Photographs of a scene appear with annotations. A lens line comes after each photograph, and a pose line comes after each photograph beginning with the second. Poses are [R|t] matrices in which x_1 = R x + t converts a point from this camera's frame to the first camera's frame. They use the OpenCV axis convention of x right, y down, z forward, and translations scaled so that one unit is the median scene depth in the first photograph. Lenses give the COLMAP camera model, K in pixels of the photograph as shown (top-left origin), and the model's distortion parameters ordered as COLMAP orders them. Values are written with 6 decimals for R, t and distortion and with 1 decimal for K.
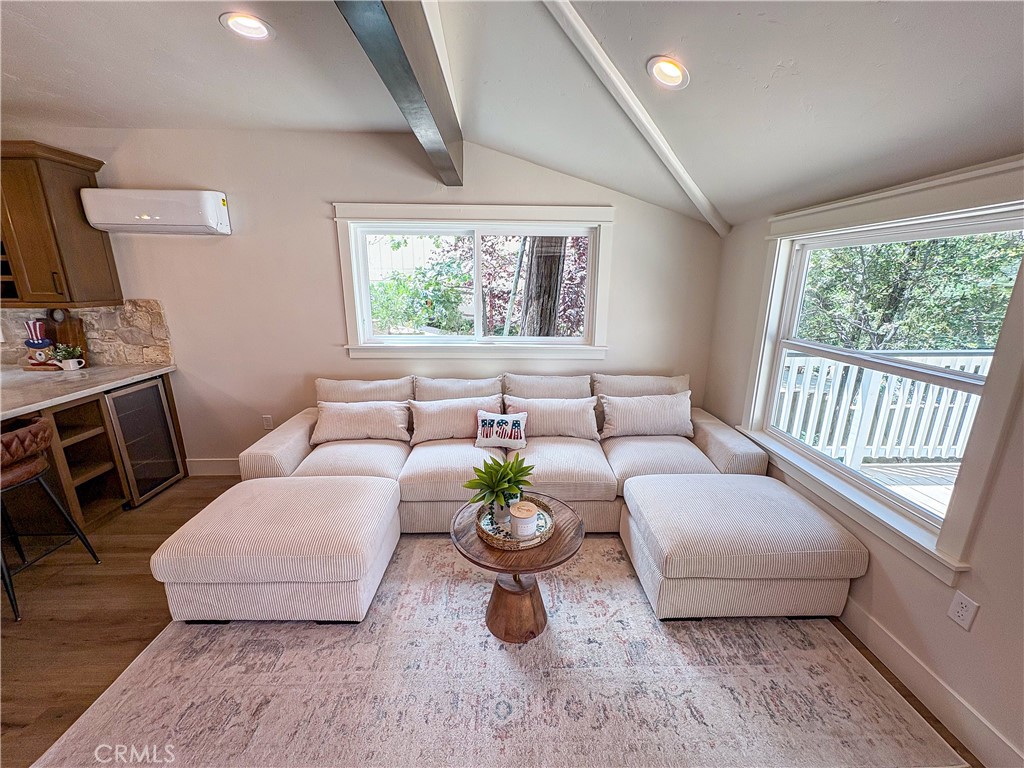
lens RADIAL K [[408.1, 0, 512.0], [0, 408.1, 384.0], [0, 0, 1]] dist [-0.000151, 0.000260]
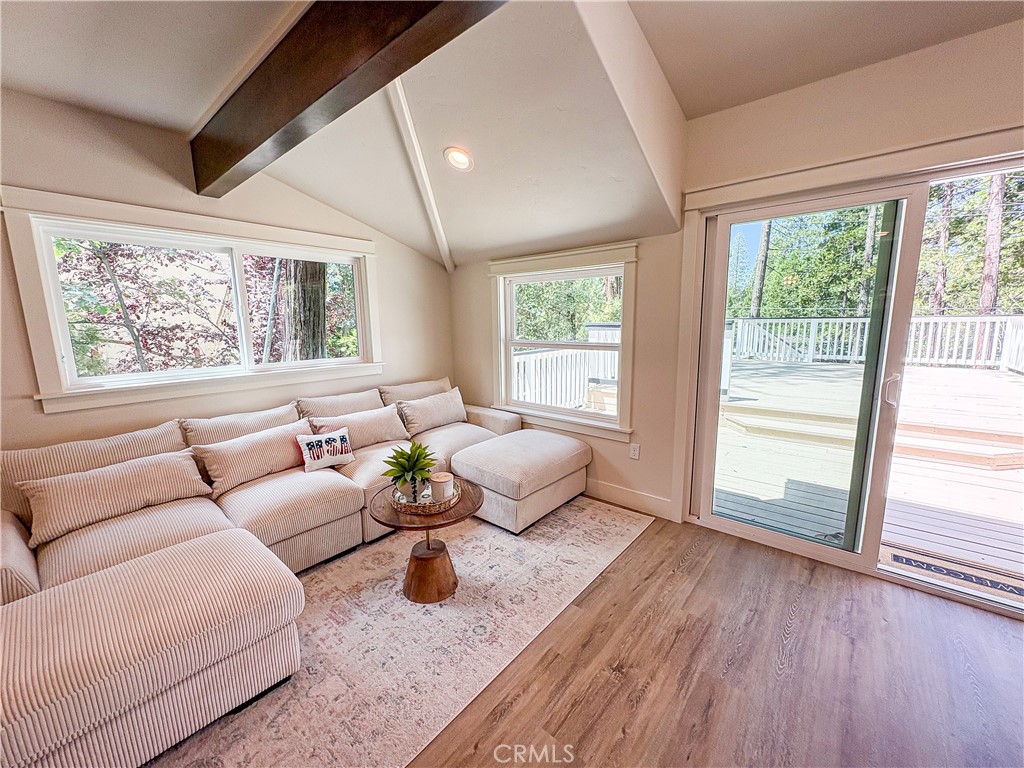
lens RADIAL K [[408.1, 0, 512.0], [0, 408.1, 384.0], [0, 0, 1]] dist [-0.000151, 0.000260]
pose [[0.663014, -0.130983, 0.737059, -0.444800], [0.200209, 0.979735, -0.005987, 0.054427], [-0.721338, 0.151536, 0.675802, -0.010416]]
